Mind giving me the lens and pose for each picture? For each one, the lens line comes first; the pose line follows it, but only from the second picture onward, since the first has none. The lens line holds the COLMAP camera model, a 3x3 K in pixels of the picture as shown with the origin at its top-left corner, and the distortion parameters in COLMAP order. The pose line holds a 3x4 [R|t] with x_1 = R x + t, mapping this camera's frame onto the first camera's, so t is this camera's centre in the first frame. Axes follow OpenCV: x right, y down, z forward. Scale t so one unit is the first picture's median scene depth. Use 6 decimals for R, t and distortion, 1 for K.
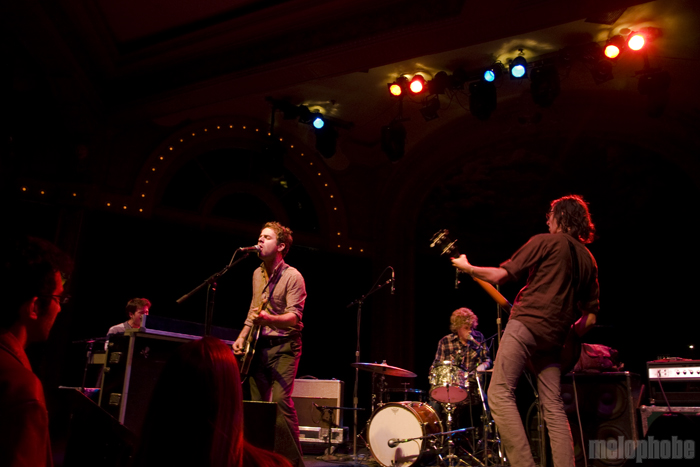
lens RADIAL K [[552.0, 0, 353.3], [0, 552.0, 232.9], [0, 0, 1]] dist [-0.087927, 0.065679]
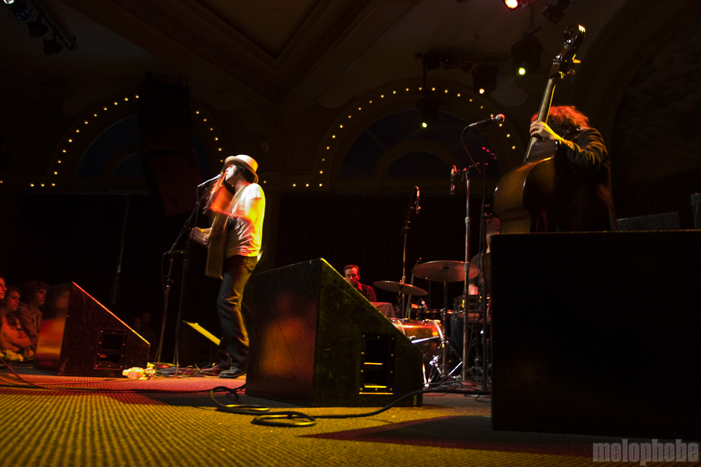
lens RADIAL K [[552.8, 0, 353.8], [0, 552.8, 232.9], [0, 0, 1]] dist [-0.087927, 0.065679]
pose [[0.795920, -0.134679, -0.590231, 0.625703], [0.153616, 0.987961, -0.018284, 0.165703], [0.585588, -0.076116, 0.807028, 0.176915]]
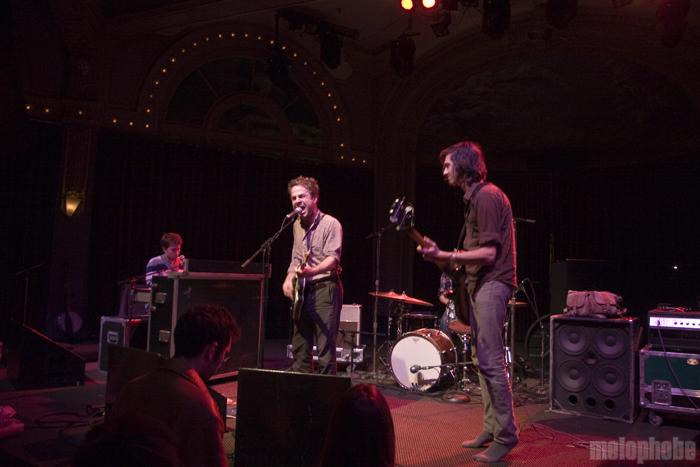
lens RADIAL K [[552.0, 0, 353.3], [0, 552.0, 232.9], [0, 0, 1]] dist [-0.087927, 0.065679]
pose [[0.999320, 0.004378, 0.036622, -0.092490], [-0.012042, 0.977245, 0.211770, -0.121739], [-0.034861, -0.212067, 0.976633, -0.038729]]
